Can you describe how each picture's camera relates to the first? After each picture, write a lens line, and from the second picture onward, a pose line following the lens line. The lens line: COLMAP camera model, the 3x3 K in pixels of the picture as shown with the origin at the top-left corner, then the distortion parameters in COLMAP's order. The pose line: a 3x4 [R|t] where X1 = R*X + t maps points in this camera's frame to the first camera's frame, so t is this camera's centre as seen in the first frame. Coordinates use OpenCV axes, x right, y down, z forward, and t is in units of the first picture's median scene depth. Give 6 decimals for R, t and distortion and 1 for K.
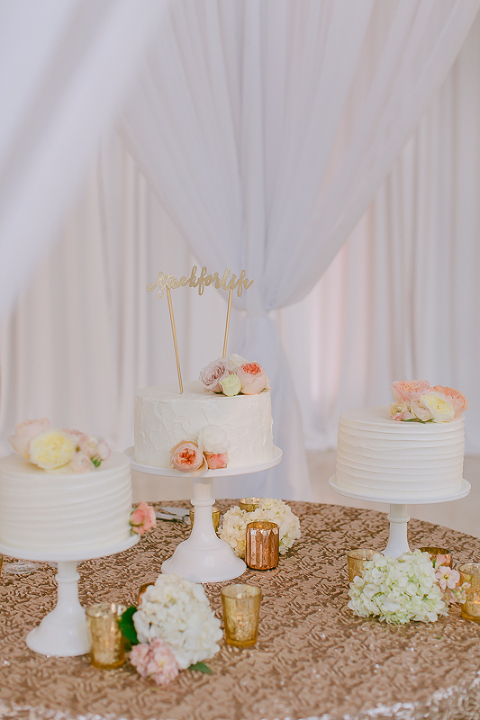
lens RADIAL K [[1040.8, 0, 240.9], [0, 1040.8, 360.6], [0, 0, 1]] dist [-0.027646, 0.000000]
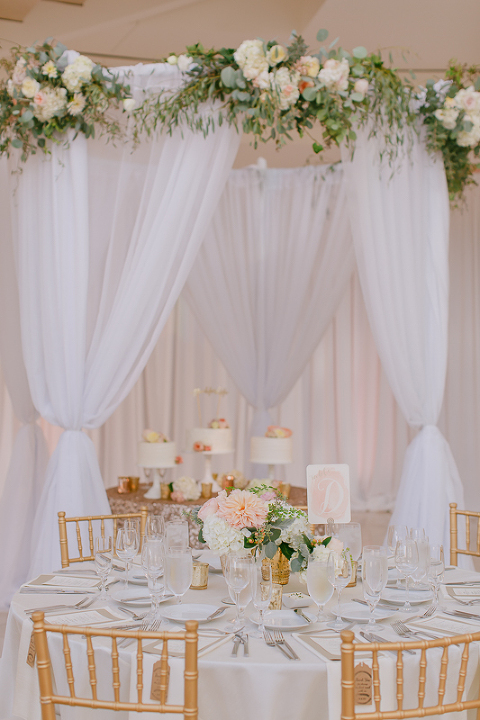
lens RADIAL K [[1040.8, 0, 239.8], [0, 1040.8, 359.9], [0, 0, 1]] dist [-0.027646, 0.000000]
pose [[0.982348, 0.016595, -0.186326, 0.652451], [-0.039760, 0.991821, -0.121285, 0.209086], [0.182789, 0.126552, 0.974973, -2.073204]]
